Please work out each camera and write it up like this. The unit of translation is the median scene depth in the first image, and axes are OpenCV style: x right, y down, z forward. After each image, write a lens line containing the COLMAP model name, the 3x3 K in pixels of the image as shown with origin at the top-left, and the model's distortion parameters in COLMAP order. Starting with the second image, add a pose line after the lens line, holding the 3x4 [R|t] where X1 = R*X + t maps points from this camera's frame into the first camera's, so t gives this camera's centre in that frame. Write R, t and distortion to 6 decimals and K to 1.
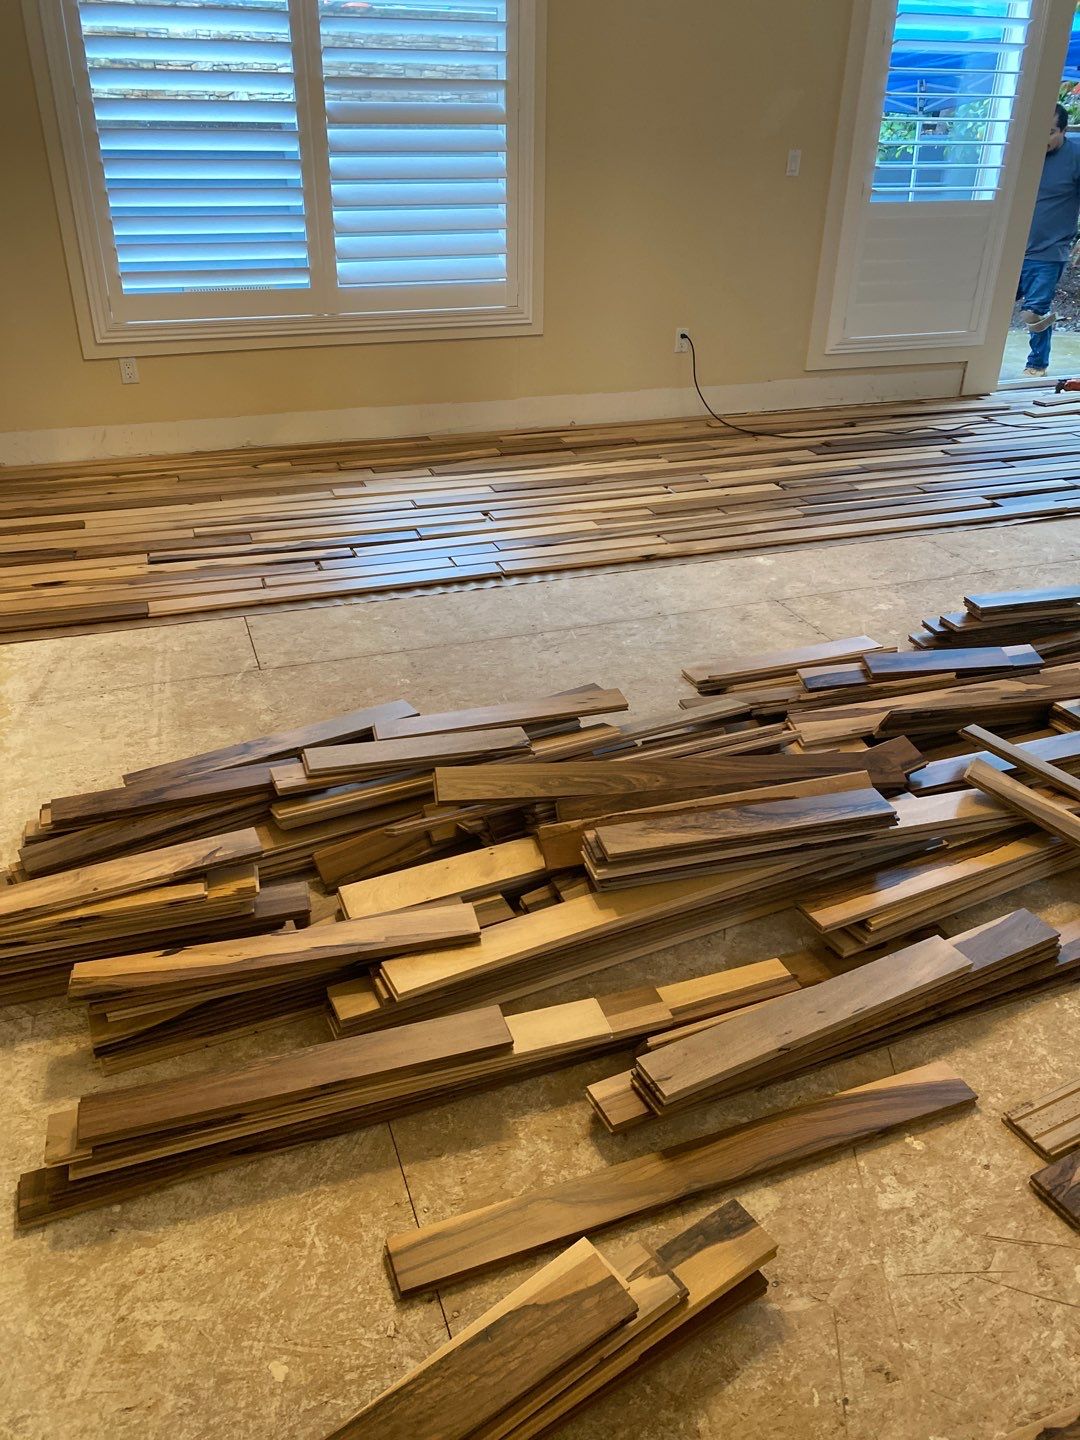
lens RADIAL K [[1095.9, 0, 538.2], [0, 1095.9, 728.6], [0, 0, 1]] dist [0.039049, -0.048891]
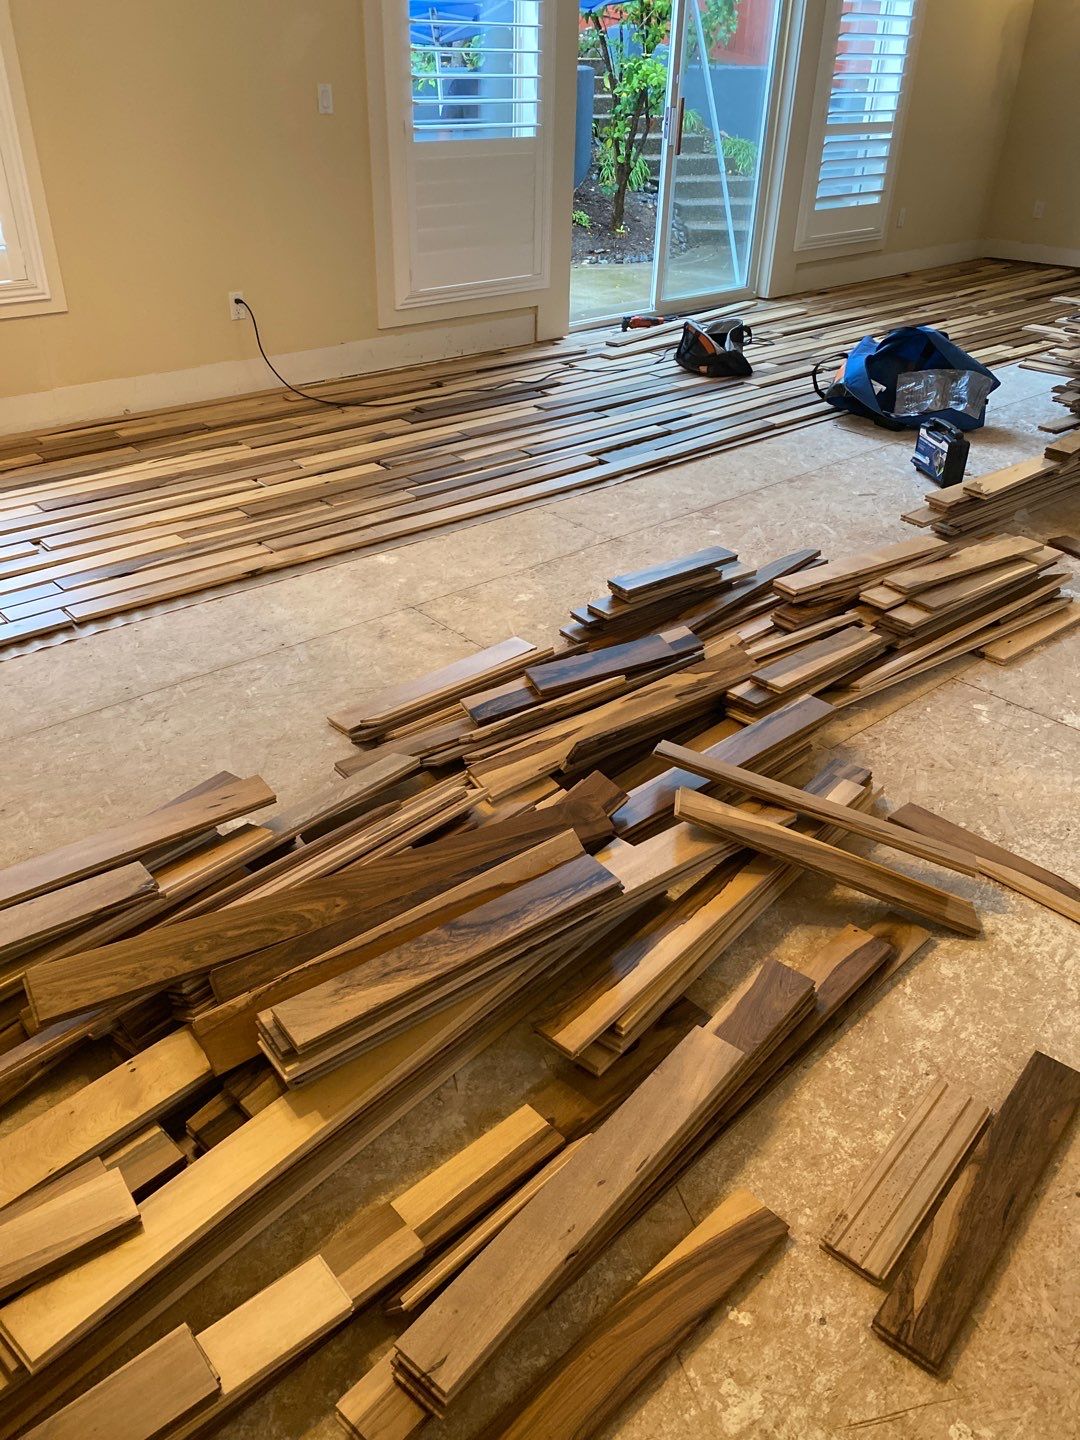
lens RADIAL K [[1095.9, 0, 530.6], [0, 1095.9, 724.5], [0, 0, 1]] dist [0.039049, -0.048891]
pose [[0.929216, -0.187184, 0.318623, 0.010062], [0.173100, 0.982252, 0.072230, -0.094463], [-0.326488, -0.011964, 0.945126, 0.178225]]
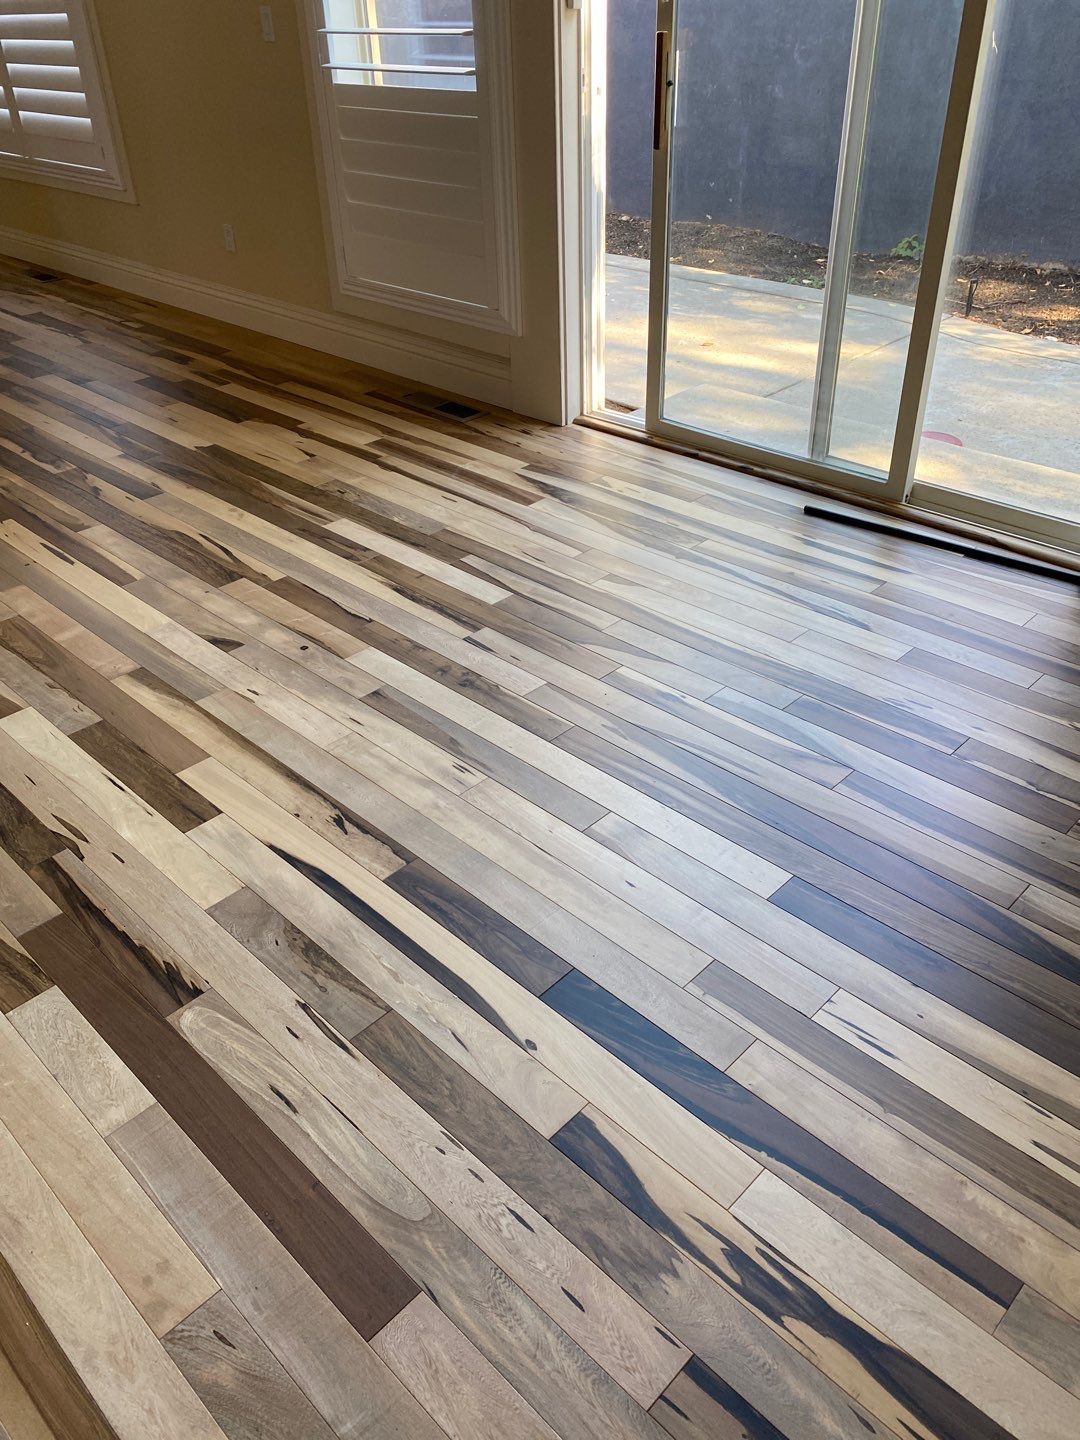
lens RADIAL K [[1095.9, 0, 528.8], [0, 1095.9, 713.9], [0, 0, 1]] dist [0.039049, -0.048891]
pose [[0.432032, 0.489021, -0.757764, 2.265402], [-0.405487, 0.855837, 0.321127, -0.849352], [0.805561, 0.168526, 0.568041, 1.593726]]
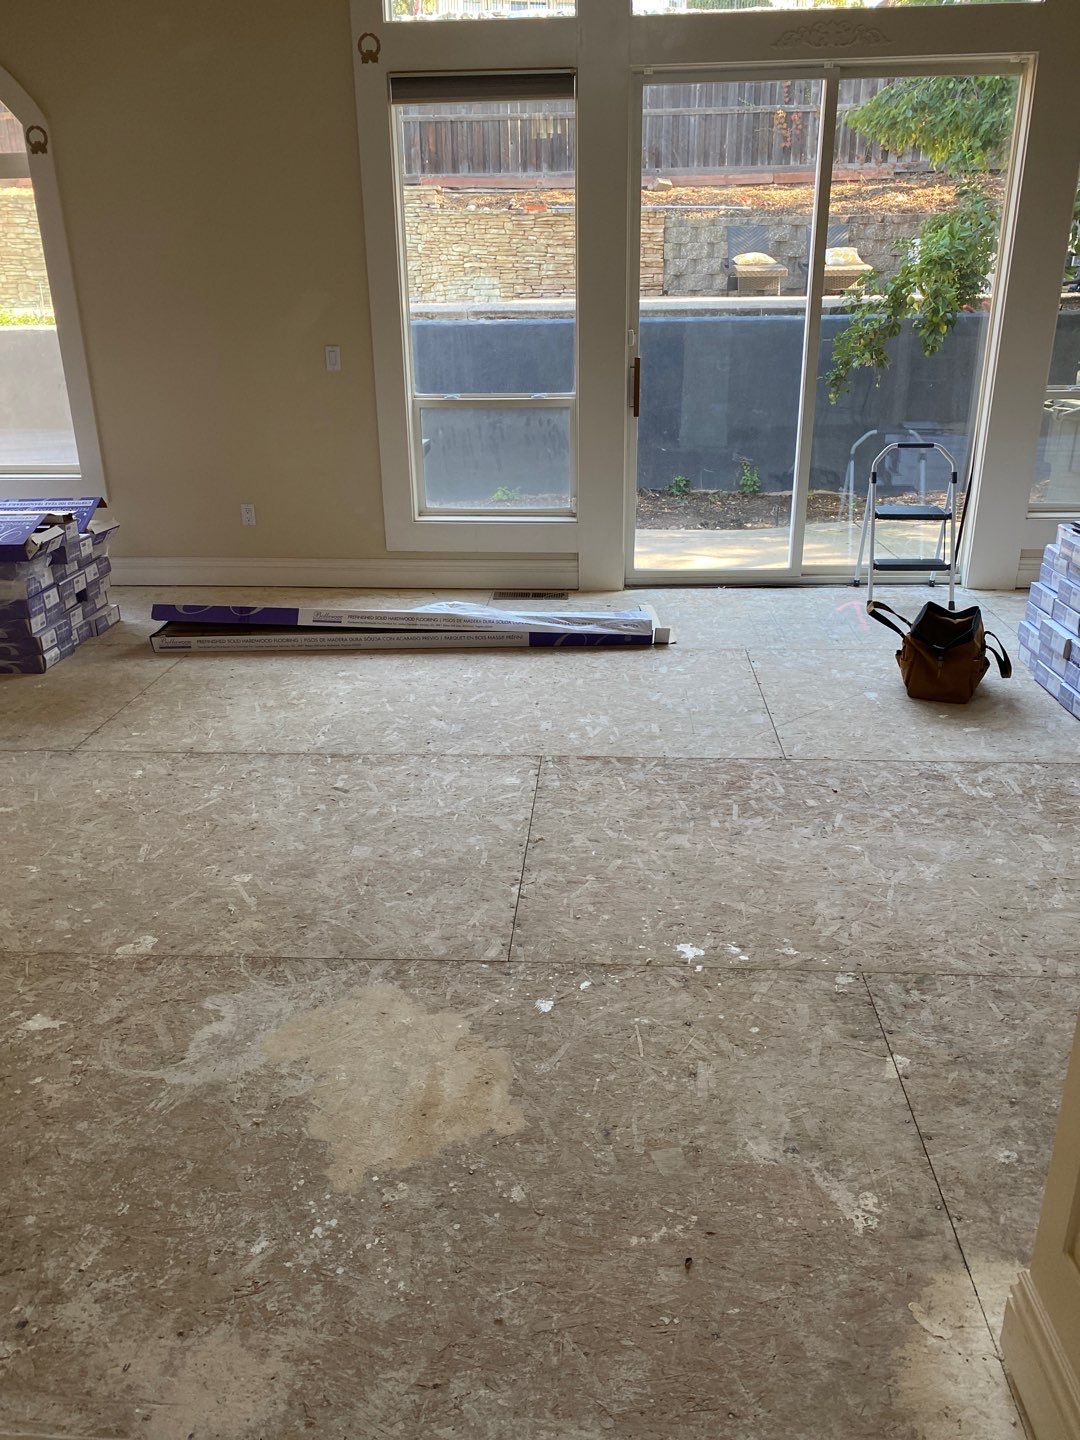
lens RADIAL K [[1095.9, 0, 540.3], [0, 1095.9, 717.8], [0, 0, 1]] dist [0.039049, -0.048891]
pose [[0.919456, 0.122598, -0.373591, 1.704933], [-0.170959, 0.980286, -0.099060, -0.210906], [0.354082, 0.154950, 0.922289, 0.311075]]
